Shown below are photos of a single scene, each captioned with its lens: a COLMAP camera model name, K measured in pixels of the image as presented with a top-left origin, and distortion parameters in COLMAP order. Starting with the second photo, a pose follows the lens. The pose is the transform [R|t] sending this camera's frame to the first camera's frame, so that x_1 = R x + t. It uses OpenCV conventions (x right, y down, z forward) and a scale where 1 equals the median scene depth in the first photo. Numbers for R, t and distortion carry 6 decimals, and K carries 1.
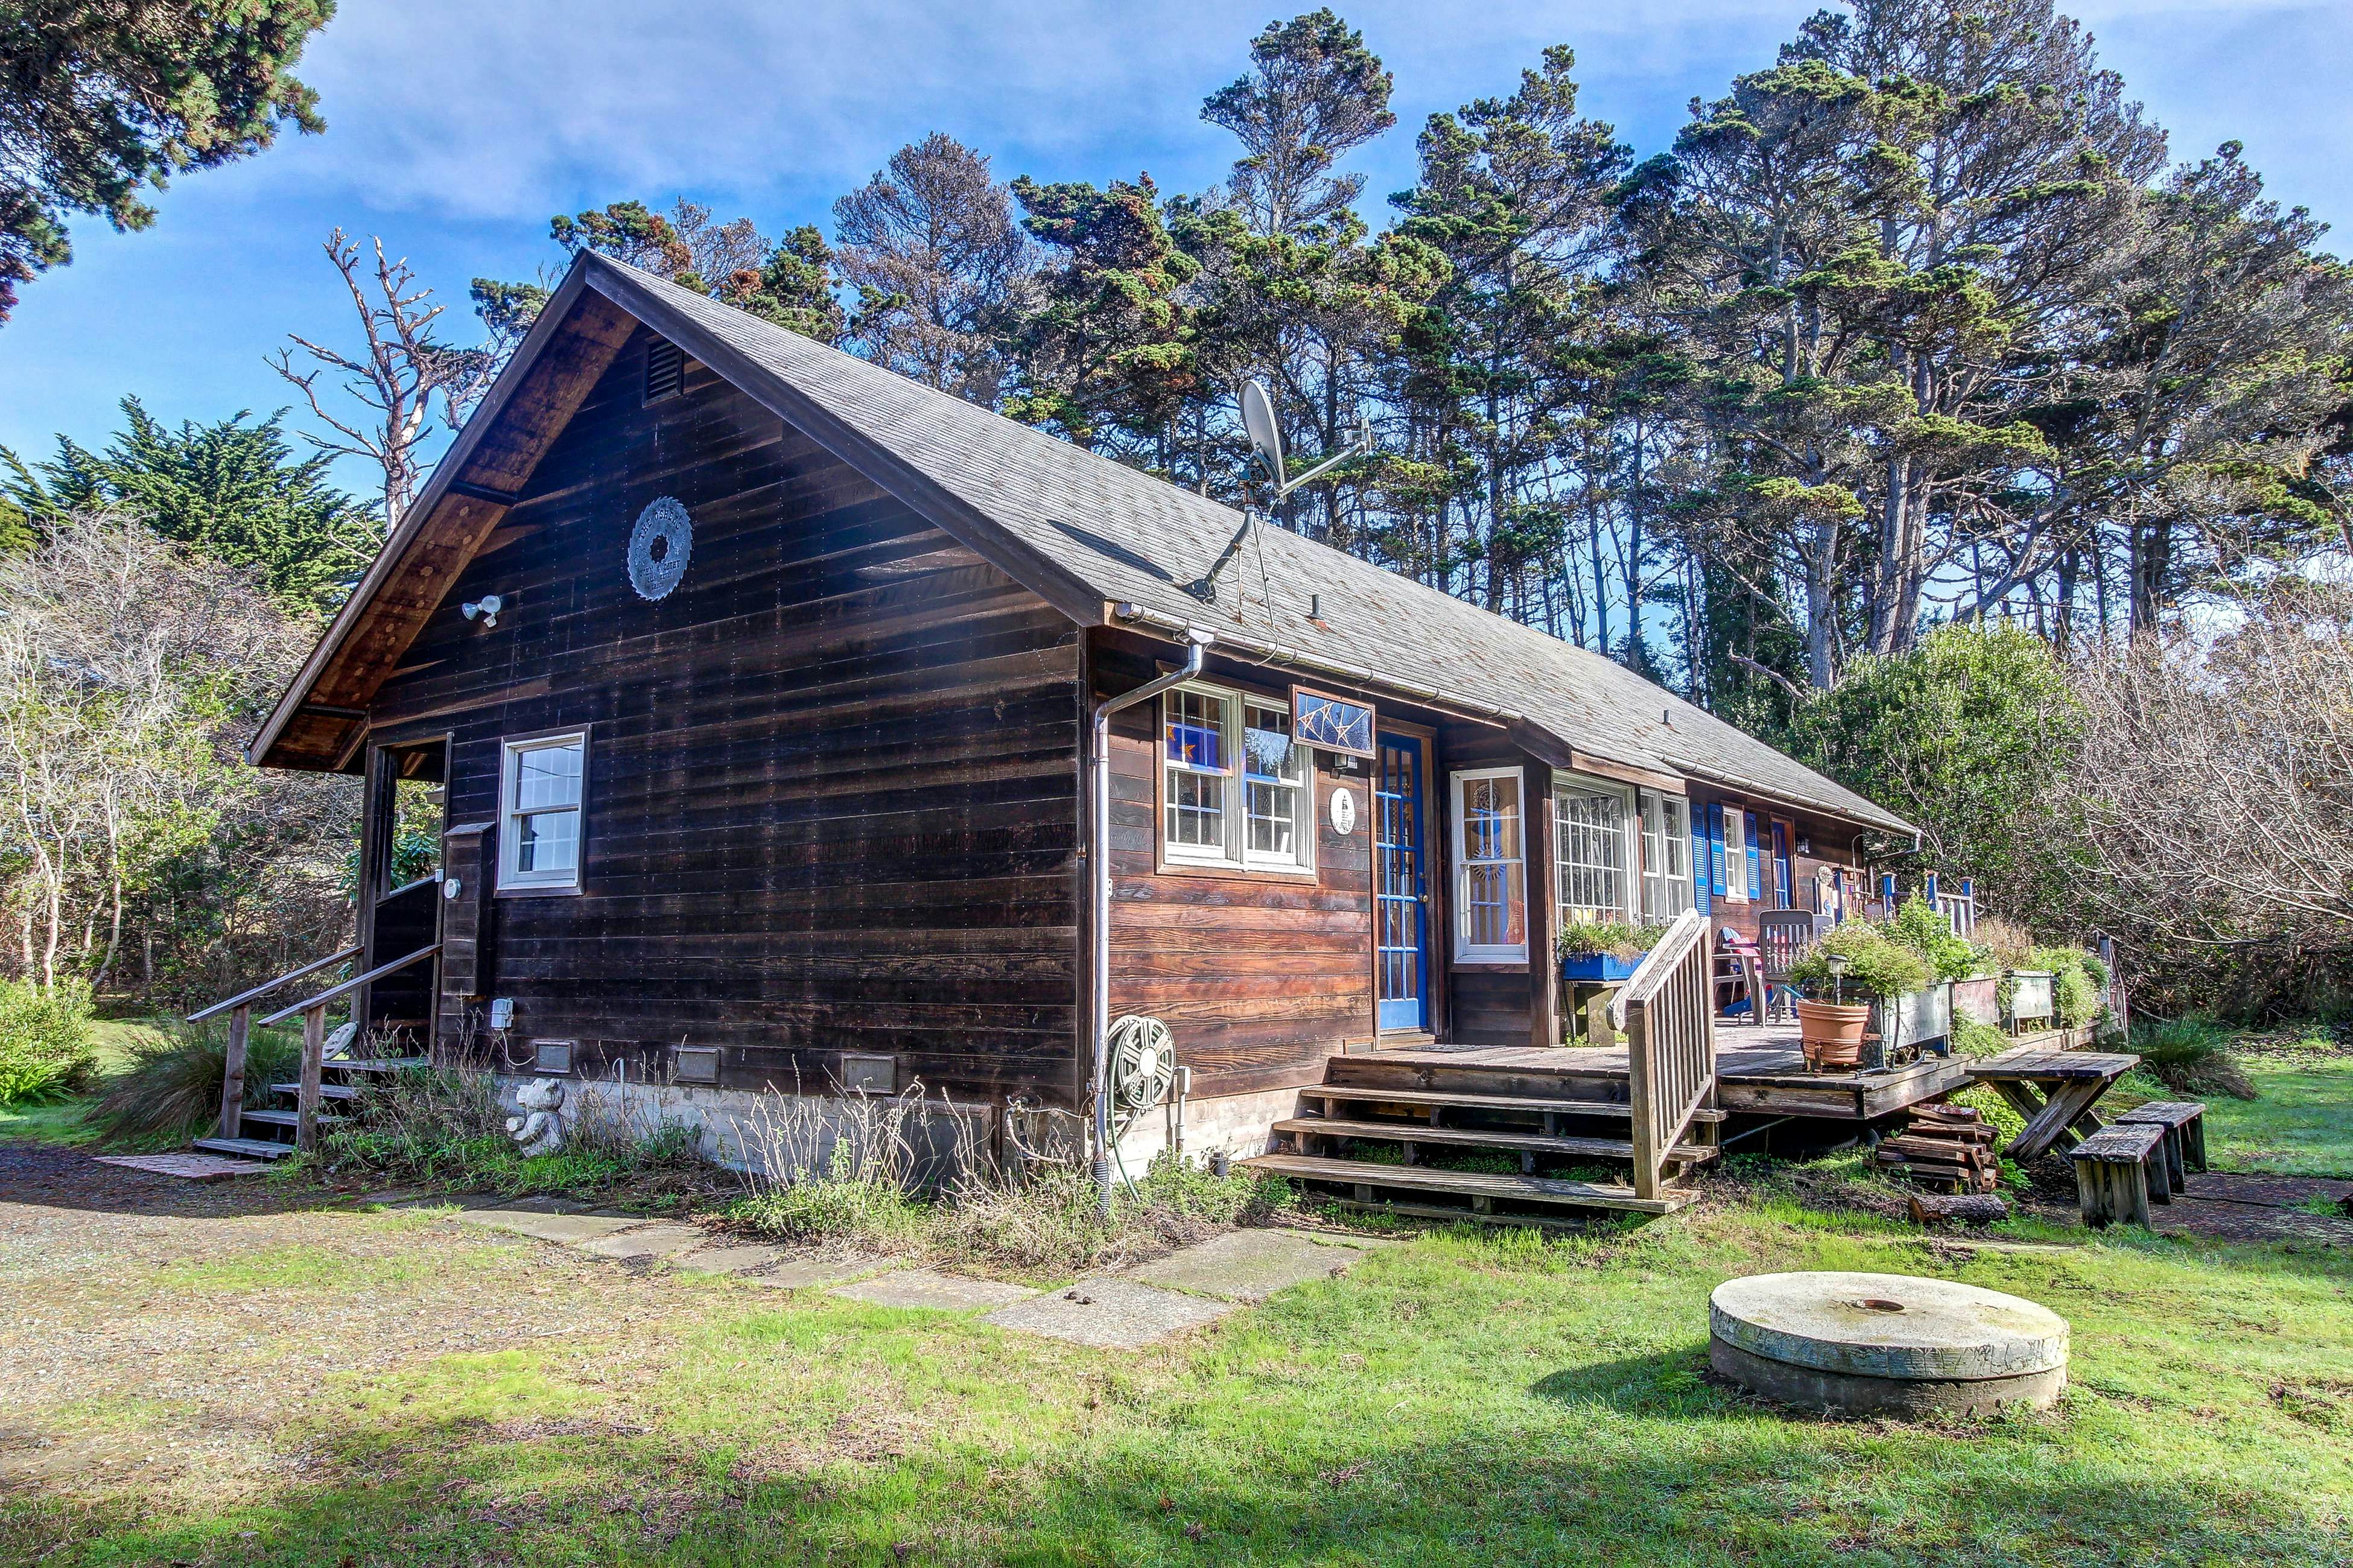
lens RADIAL K [[1574.2, 0, 1176.5], [0, 1574.2, 784.0], [0, 0, 1]] dist [-0.000694, 0.001060]
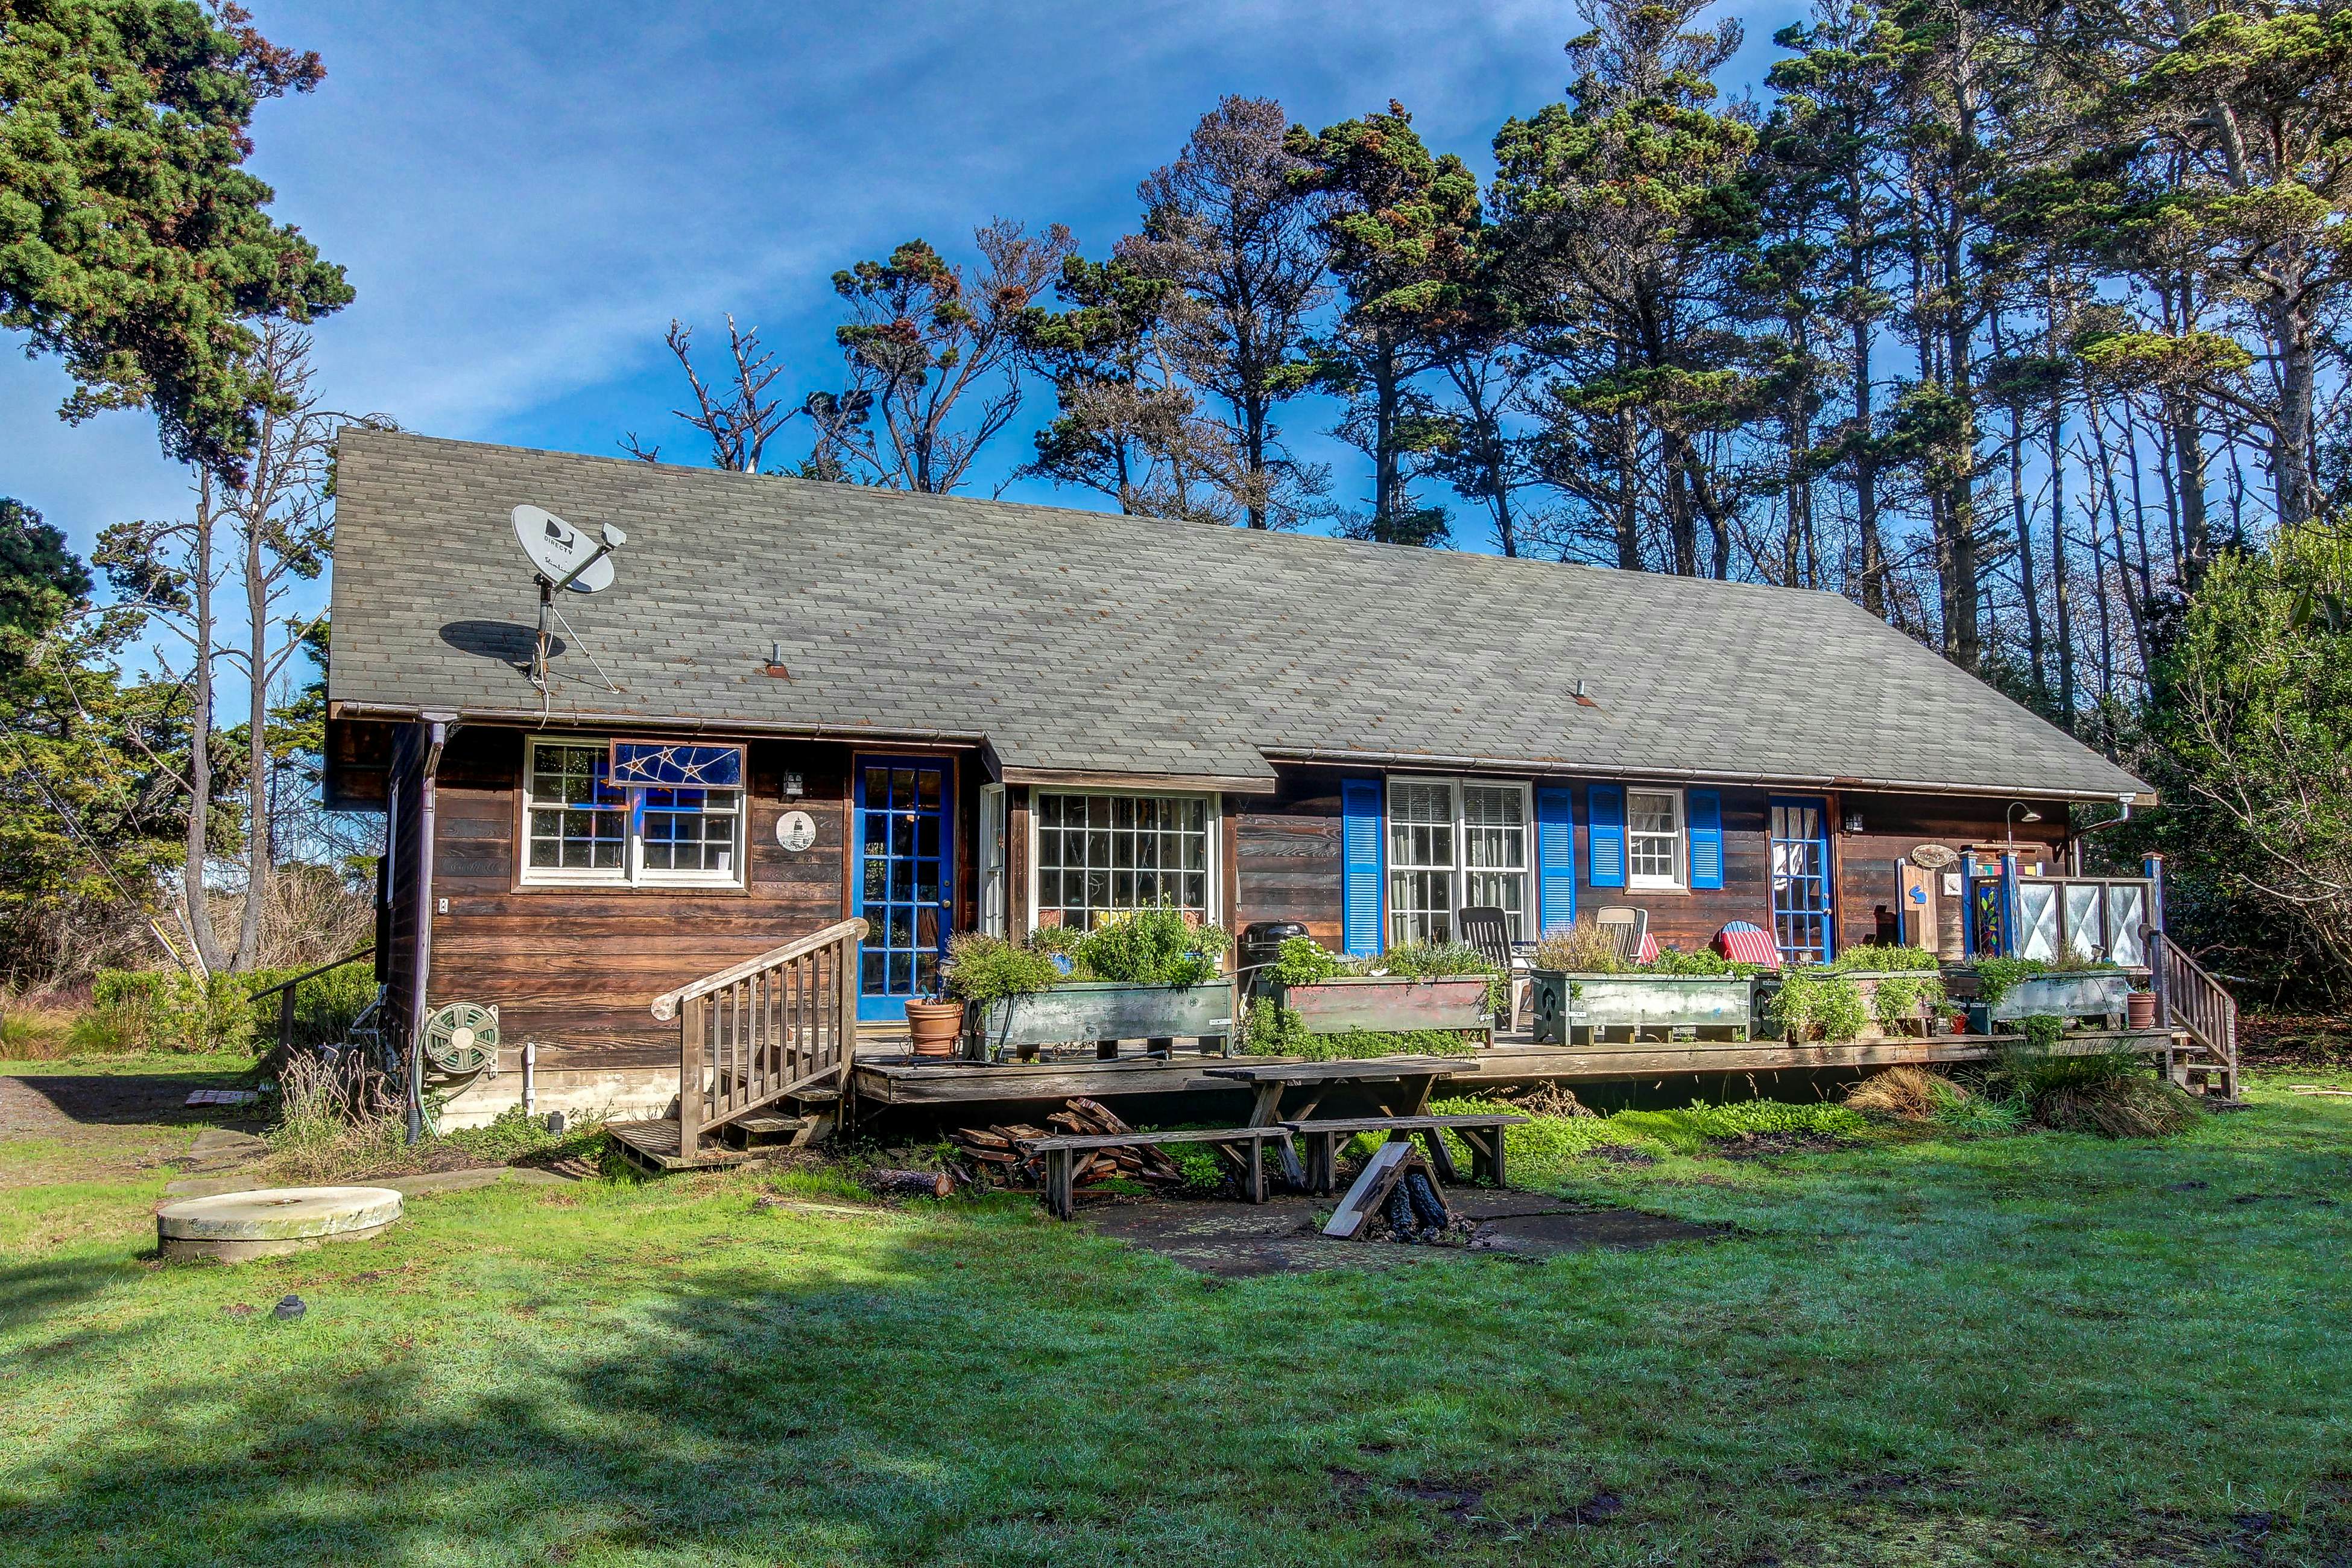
lens RADIAL K [[1831.0, 0, 1176.0], [0, 1831.0, 784.0], [0, 0, 1]] dist [0.000877, 0.002186]
pose [[0.874592, -0.036491, -0.483485, 1.002164], [0.048360, 0.998757, 0.012100, -0.020316], [0.482442, -0.033964, 0.875269, -0.037801]]
